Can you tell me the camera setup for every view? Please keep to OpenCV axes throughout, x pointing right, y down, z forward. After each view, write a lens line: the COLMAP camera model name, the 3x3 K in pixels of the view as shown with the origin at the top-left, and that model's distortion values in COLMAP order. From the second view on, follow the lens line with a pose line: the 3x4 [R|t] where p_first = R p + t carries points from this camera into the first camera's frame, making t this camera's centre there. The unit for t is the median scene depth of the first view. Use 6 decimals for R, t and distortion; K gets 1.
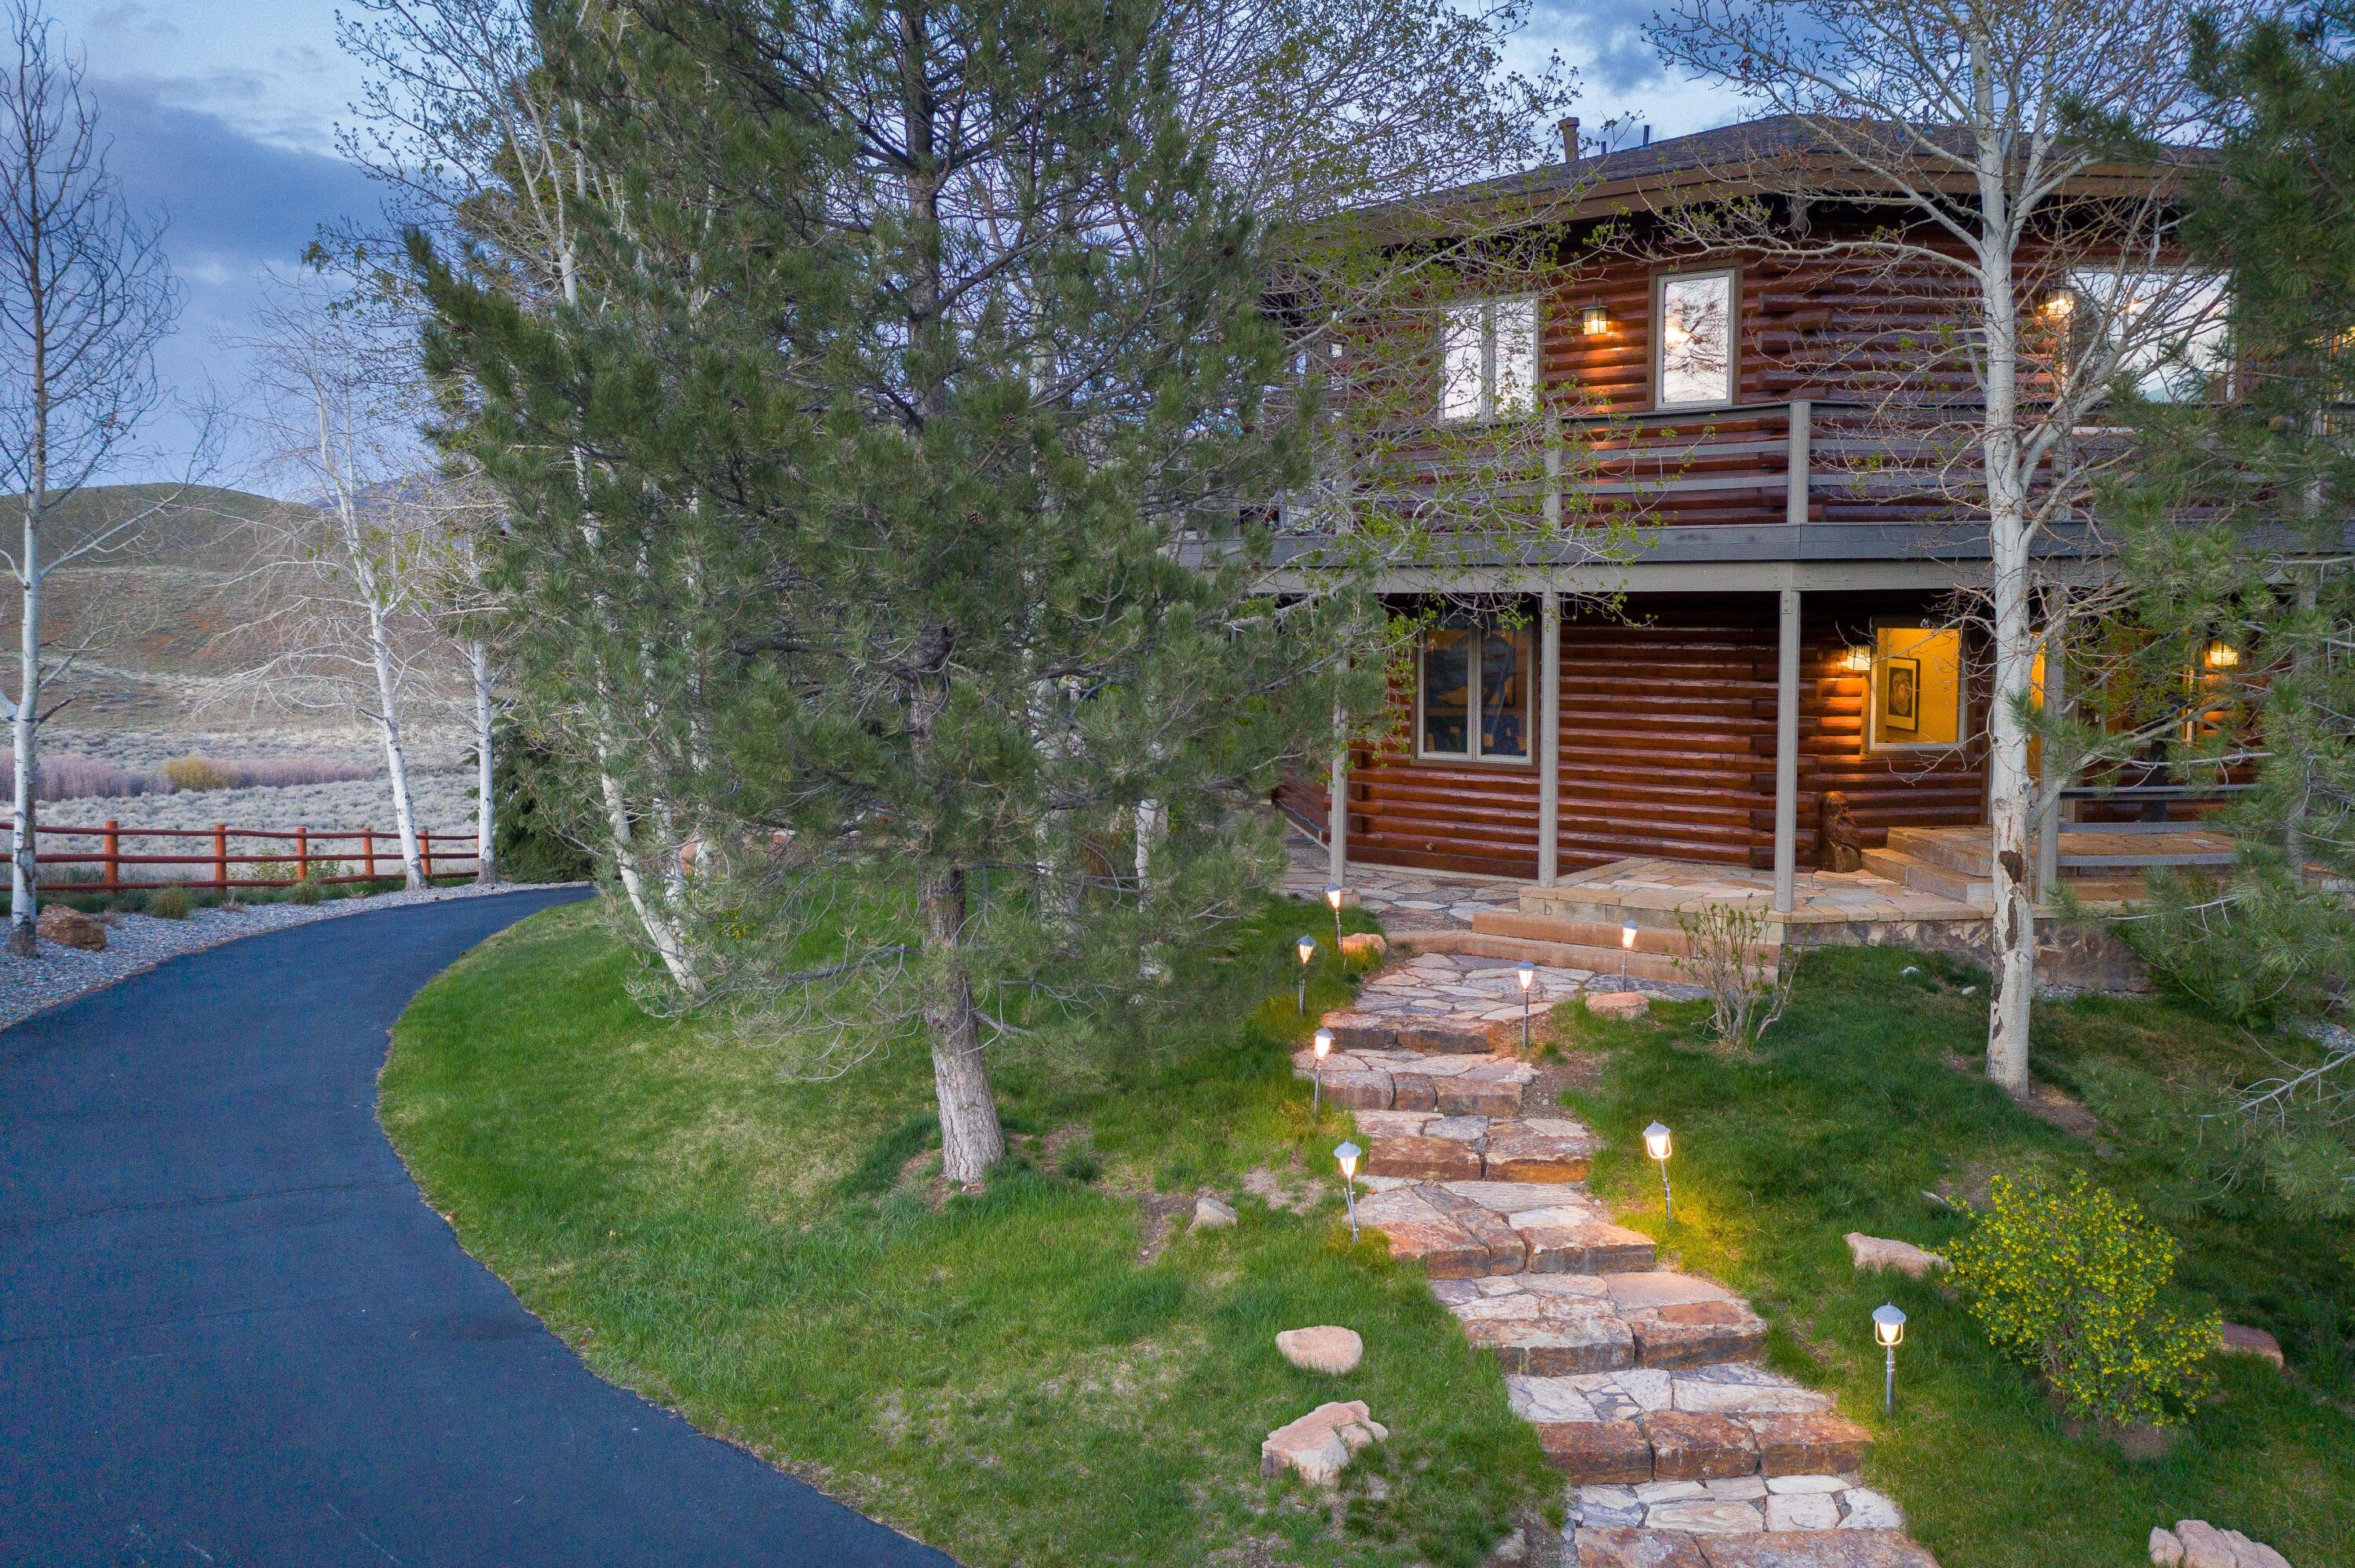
lens RADIAL K [[1890.7, 0, 1179.0], [0, 1890.7, 781.3], [0, 0, 1]] dist [-0.019445, 0.012881]
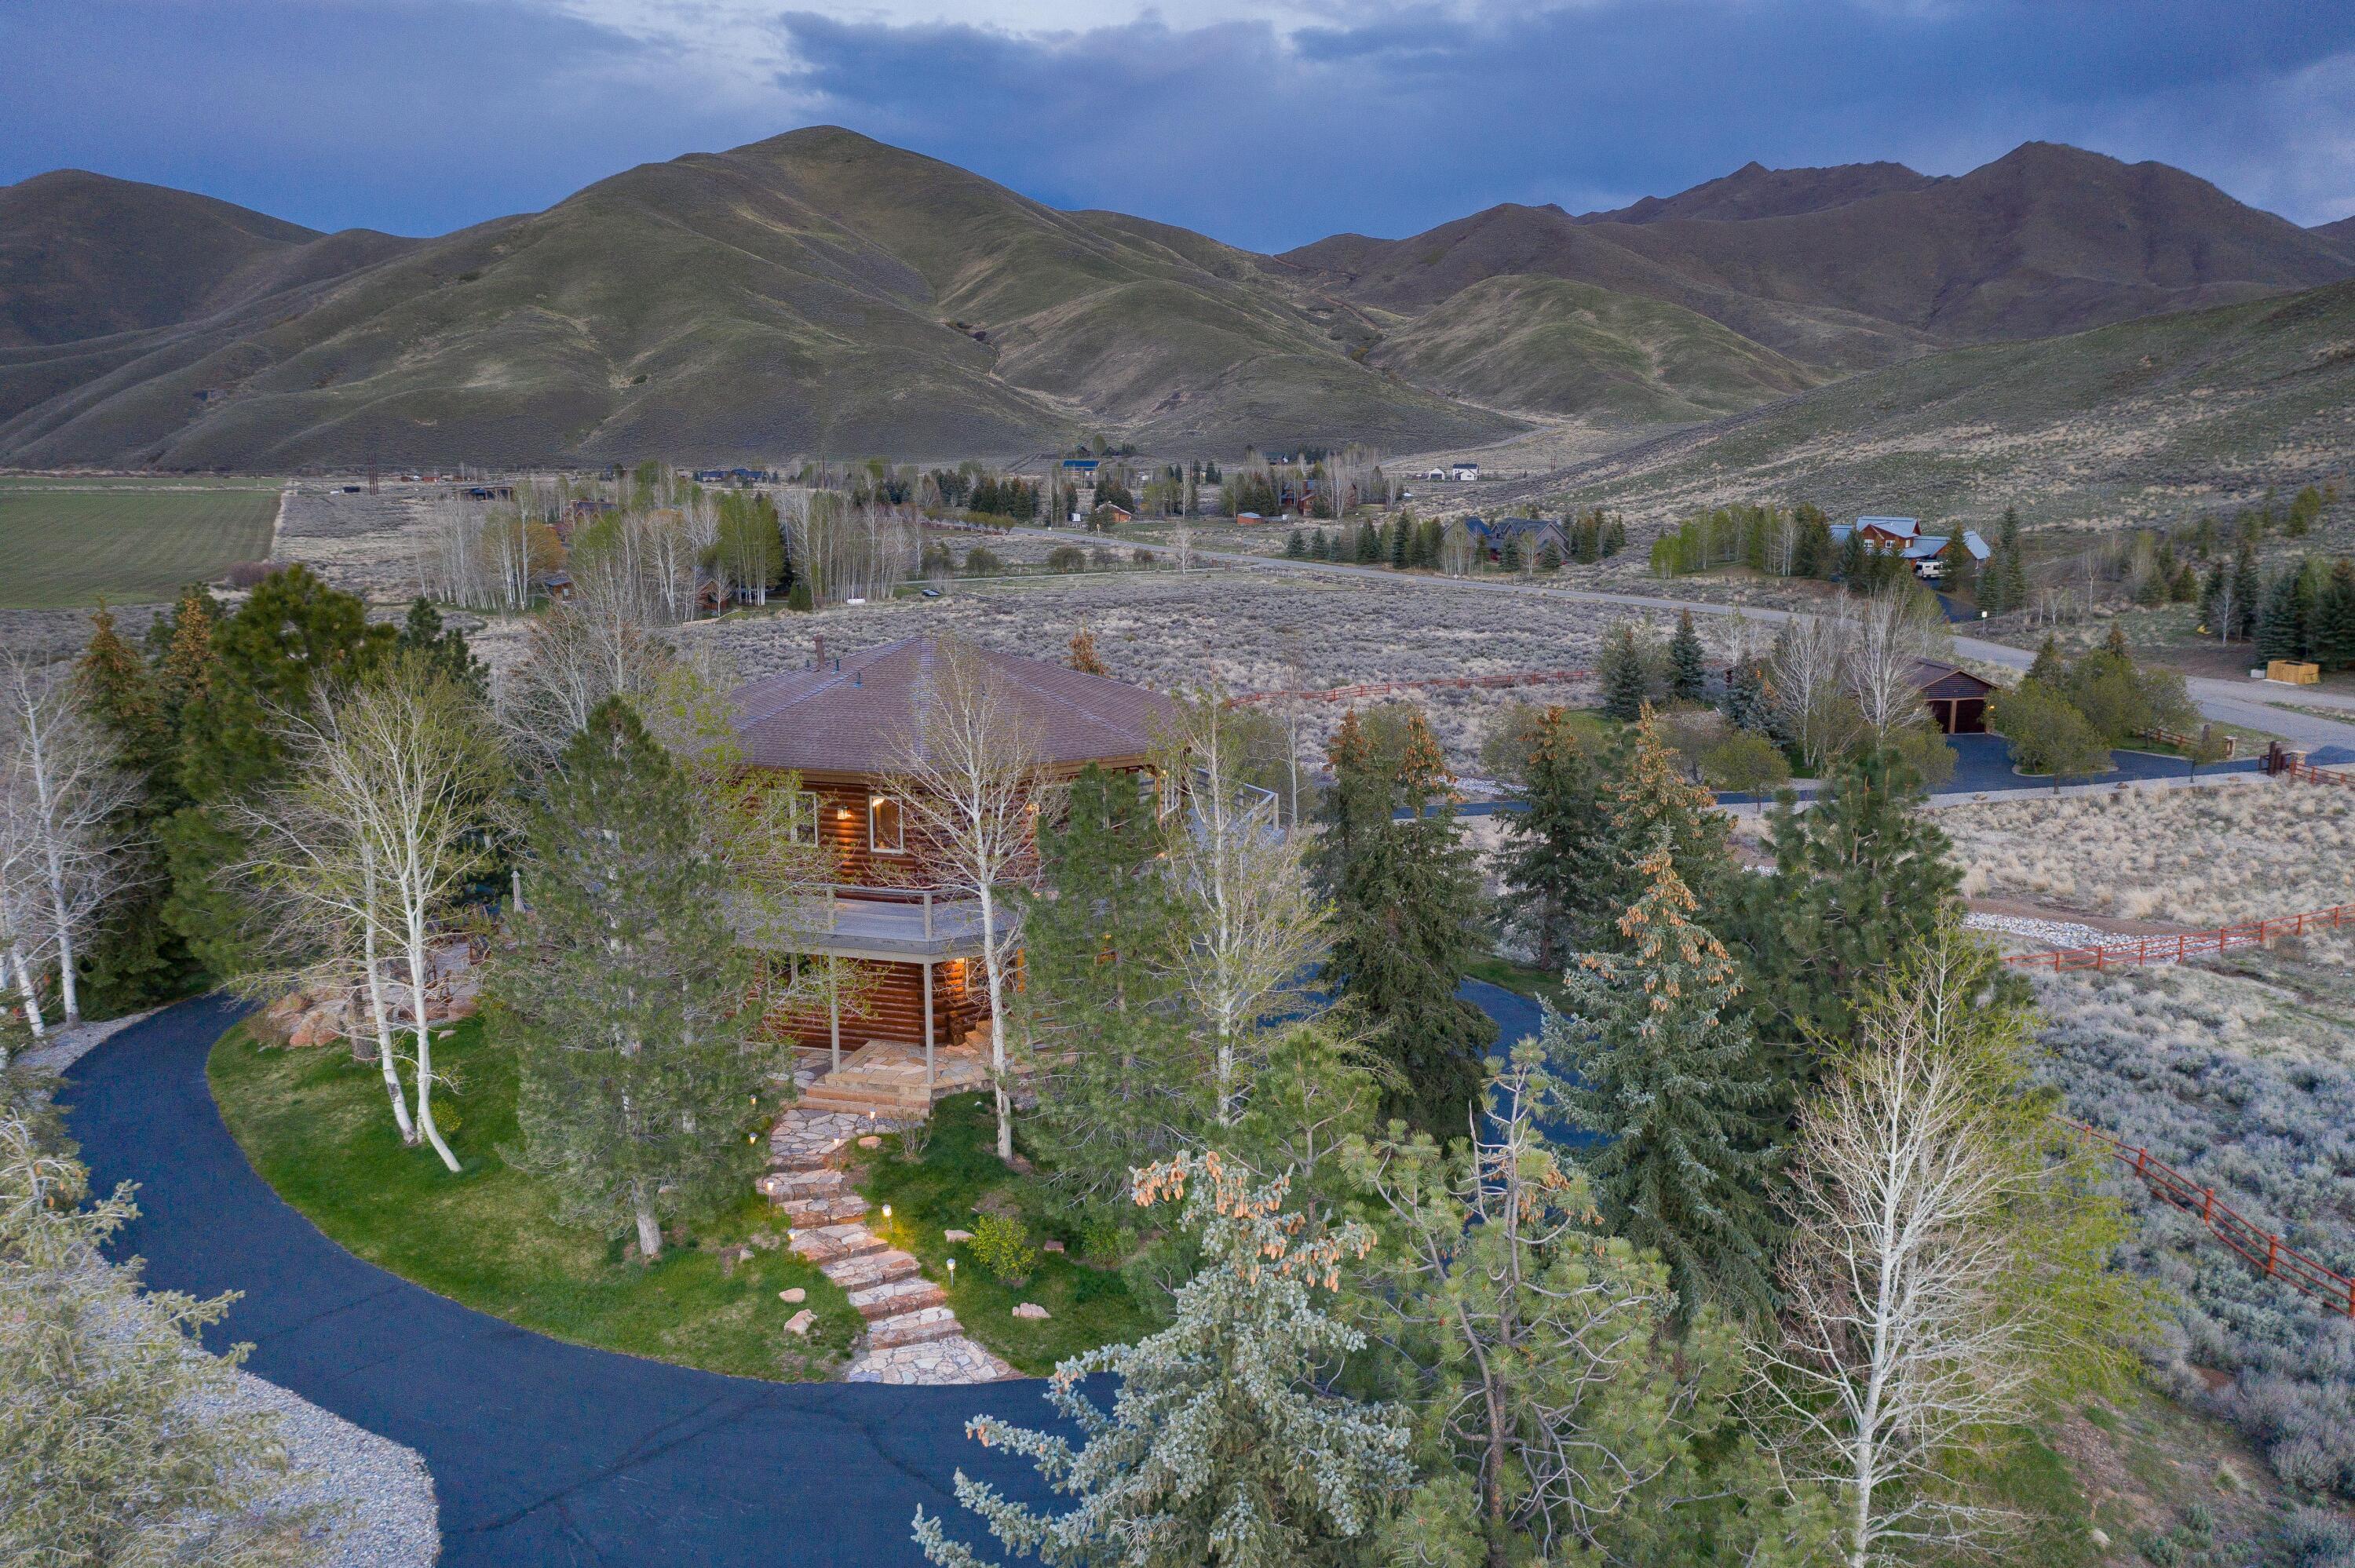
lens RADIAL K [[1890.7, 0, 1174.4], [0, 1890.7, 778.0], [0, 0, 1]] dist [-0.019445, 0.012881]
pose [[0.917949, -0.071360, 0.390228, -0.489100], [0.033158, 0.994047, 0.103781, -0.843900], [-0.395311, -0.082326, 0.914851, -2.034128]]
